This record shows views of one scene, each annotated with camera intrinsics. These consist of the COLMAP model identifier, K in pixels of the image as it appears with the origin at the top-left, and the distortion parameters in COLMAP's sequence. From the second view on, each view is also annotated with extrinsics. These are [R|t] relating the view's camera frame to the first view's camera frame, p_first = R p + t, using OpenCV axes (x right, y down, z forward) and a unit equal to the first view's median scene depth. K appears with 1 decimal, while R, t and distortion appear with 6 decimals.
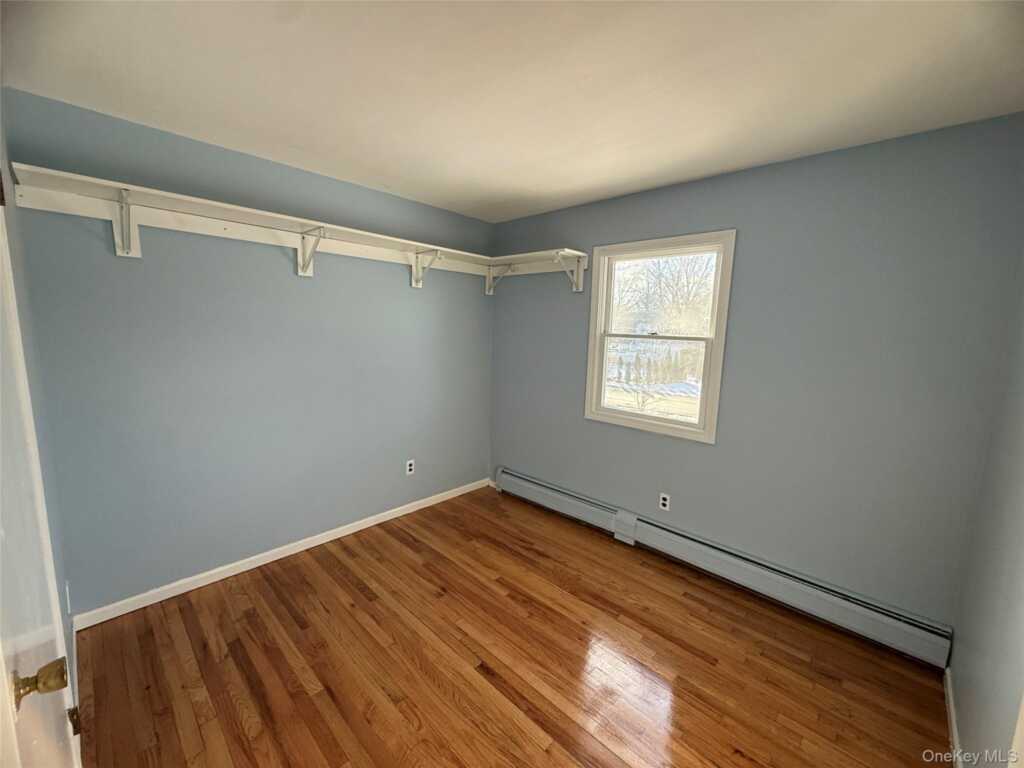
lens RADIAL K [[409.4, 0, 522.0], [0, 409.4, 385.3], [0, 0, 1]] dist [0.000302, -0.000377]
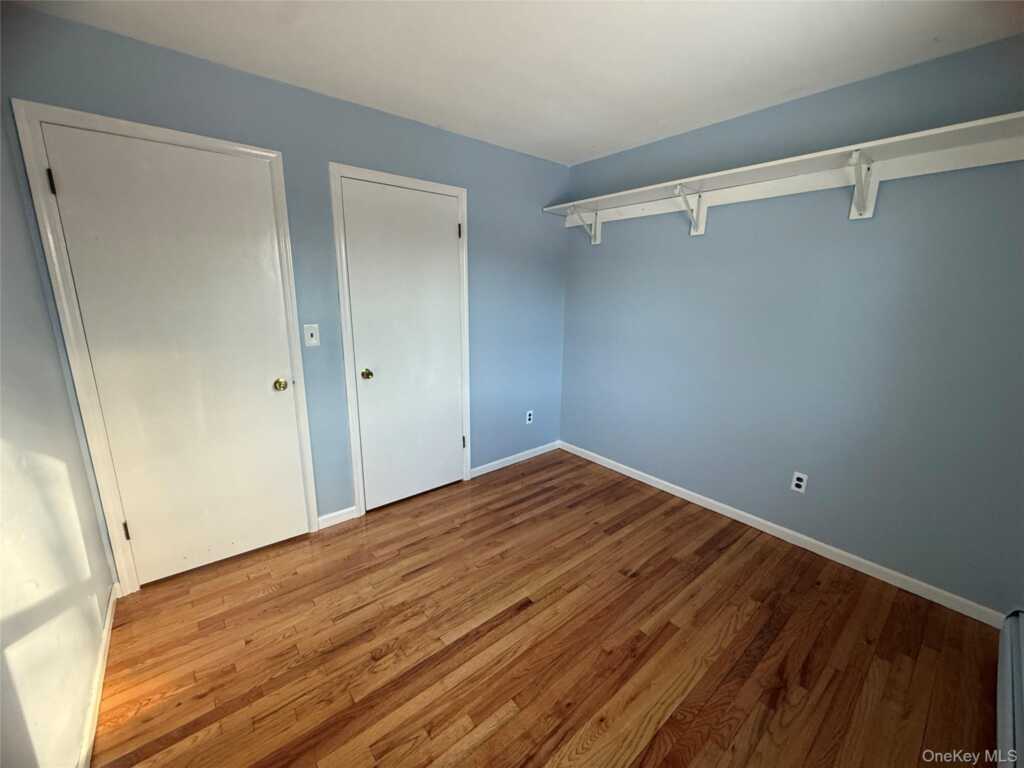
lens RADIAL K [[409.4, 0, 504.3], [0, 409.4, 393.9], [0, 0, 1]] dist [0.000302, -0.000377]
pose [[-0.153682, 0.209451, -0.965667, 0.658626], [-0.152148, 0.960606, 0.232567, -0.053729], [0.976336, 0.182665, -0.115760, 0.769988]]
